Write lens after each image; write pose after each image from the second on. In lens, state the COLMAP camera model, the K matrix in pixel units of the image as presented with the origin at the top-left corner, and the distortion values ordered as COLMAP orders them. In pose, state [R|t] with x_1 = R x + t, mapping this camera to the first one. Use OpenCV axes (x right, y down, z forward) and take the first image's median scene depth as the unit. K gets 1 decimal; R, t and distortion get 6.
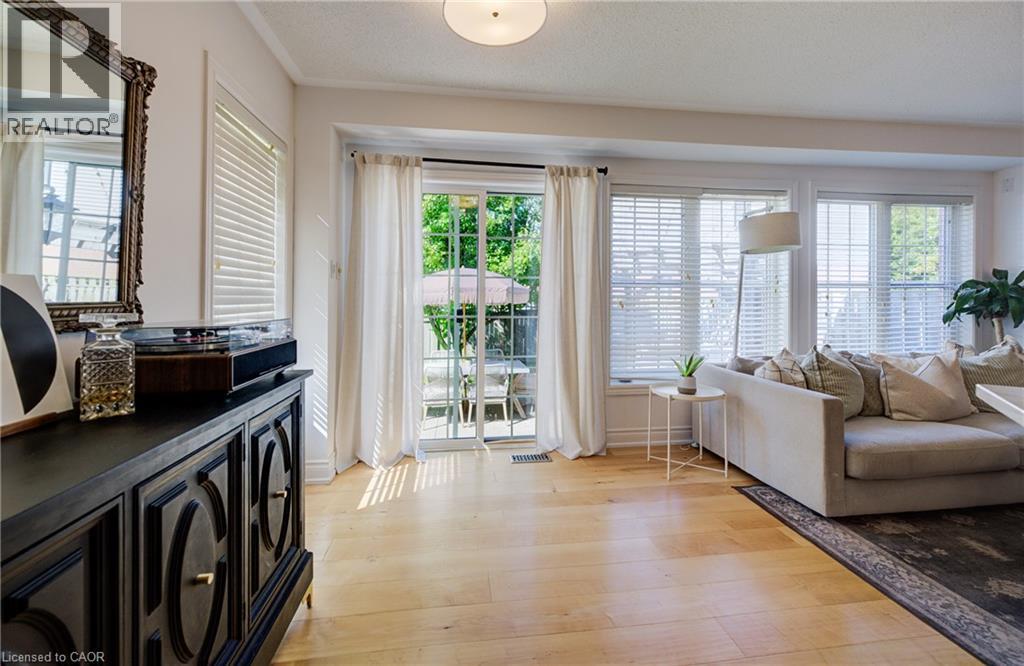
lens RADIAL K [[413.1, 0, 507.7], [0, 413.1, 300.8], [0, 0, 1]] dist [0.000280, 0.000070]
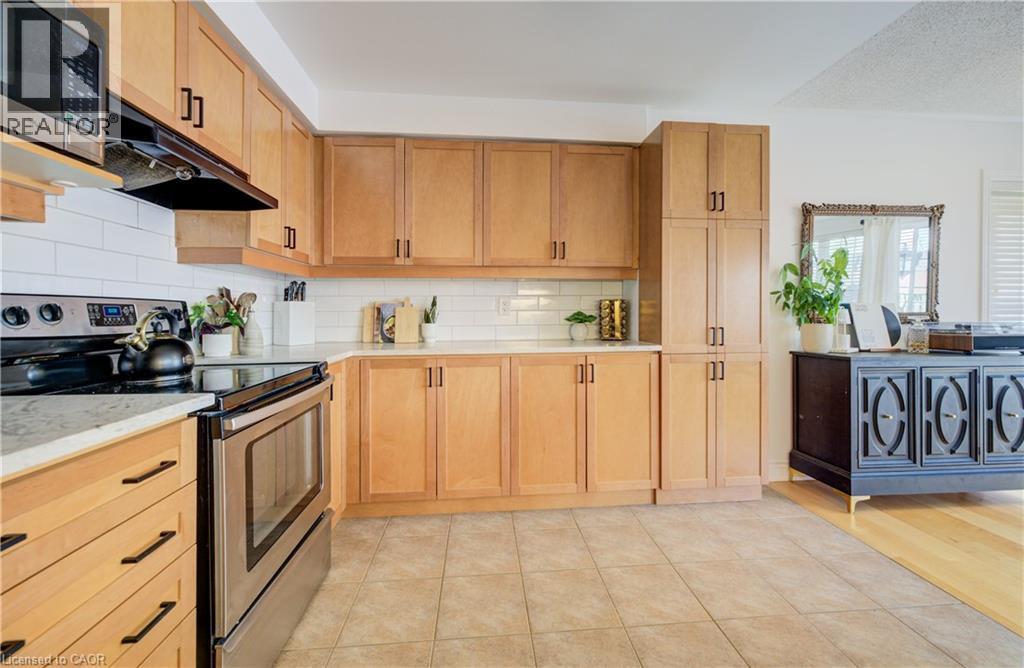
lens RADIAL K [[404.0, 0, 515.4], [0, 404.0, 315.0], [0, 0, 1]] dist [-0.000981, 0.000154]
pose [[-0.039211, 0.001819, -0.999229, 0.568322], [0.002823, 0.999995, 0.001709, 0.003200], [0.999227, -0.002754, -0.039216, -0.490082]]
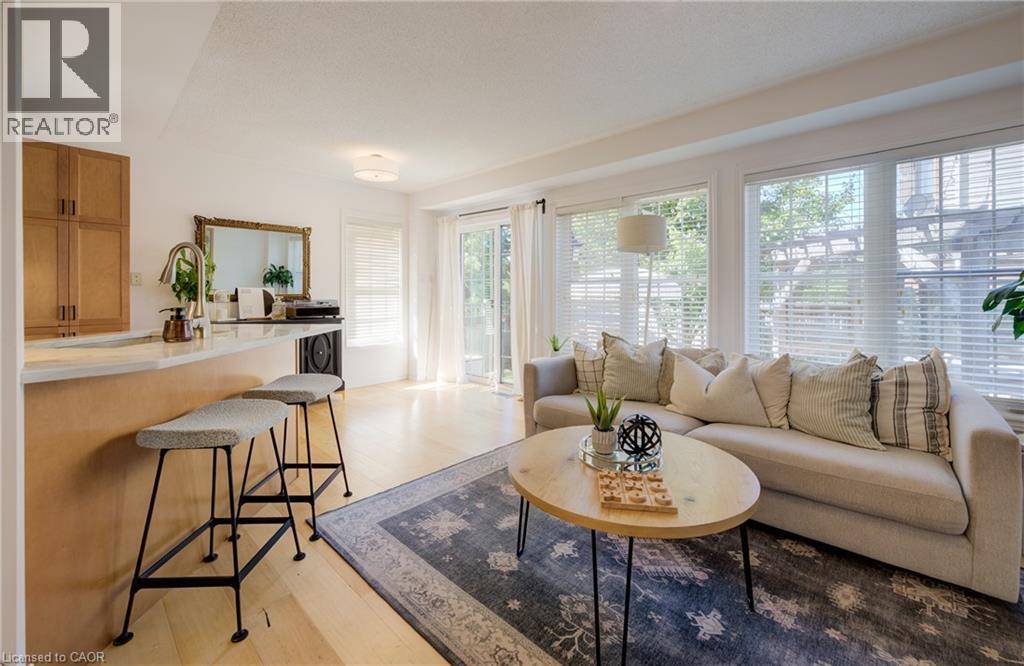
lens RADIAL K [[410.0, 0, 517.0], [0, 410.0, 294.6], [0, 0, 1]] dist [0.000561, -0.002609]
pose [[0.646102, 0.002726, -0.763246, 1.244876], [-0.003936, 0.999992, 0.000240, 0.000649], [0.763241, 0.002849, 0.646108, 0.037728]]
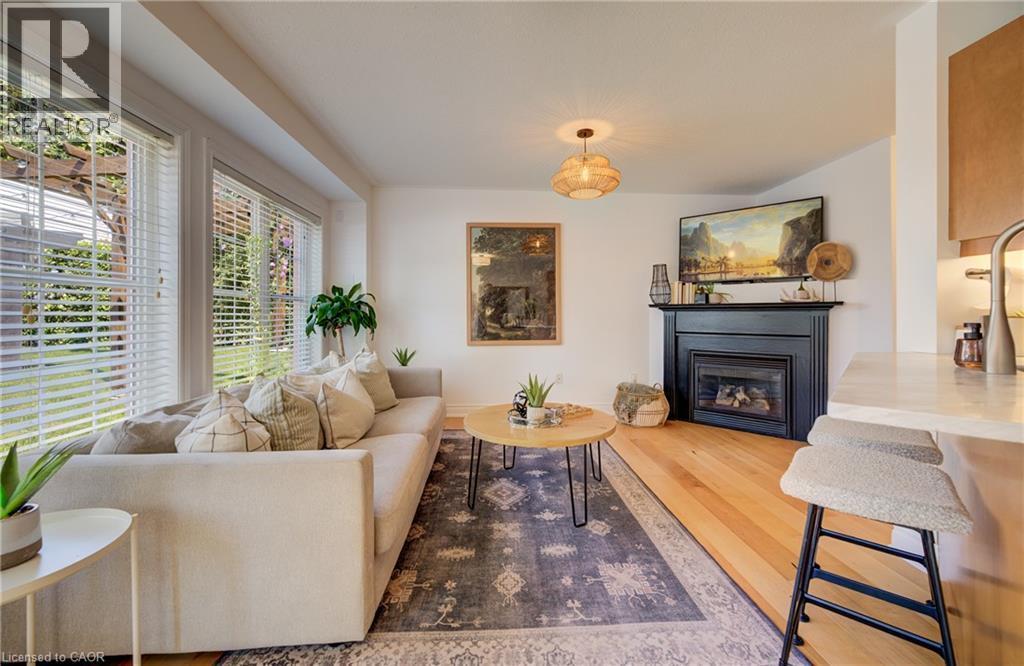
lens RADIAL K [[404.0, 0, 515.4], [0, 404.0, 314.0], [0, 0, 1]] dist [-0.000981, 0.000154]
pose [[0.064818, 0.005442, 0.997882, 0.102515], [0.002909, 0.999980, -0.005642, 0.010495], [-0.997893, 0.003269, 0.064801, 0.486690]]
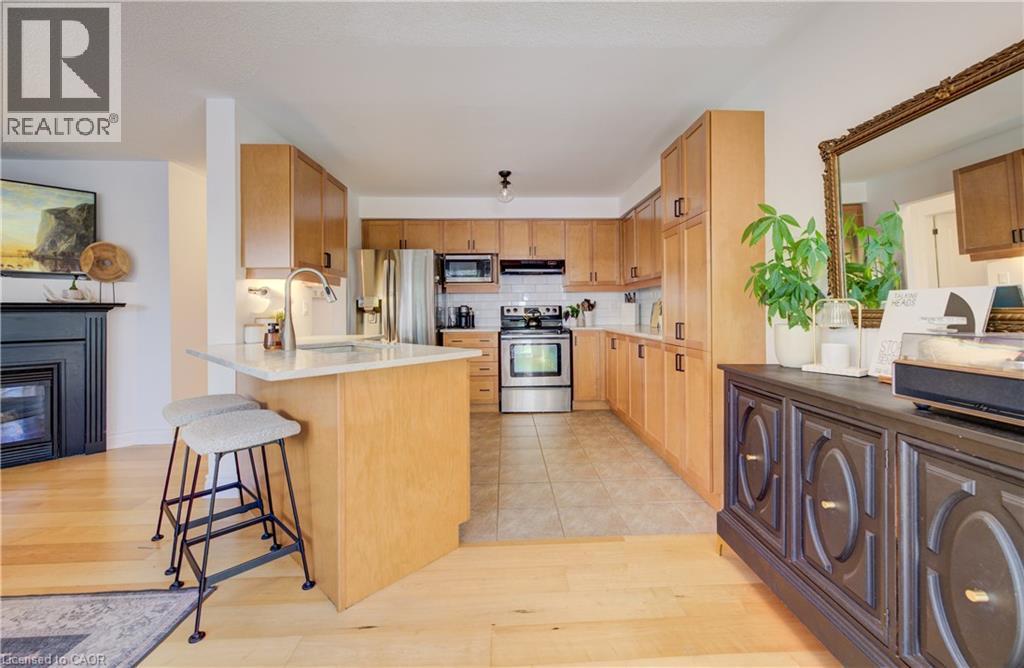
lens RADIAL K [[405.1, 0, 509.3], [0, 405.1, 330.3], [0, 0, 1]] dist [-0.000234, 0.000043]
pose [[-0.994123, 0.002620, 0.108227, 0.062805], [0.008067, 0.998720, 0.049928, 0.000373], [-0.107958, 0.050508, -0.992872, 0.686054]]
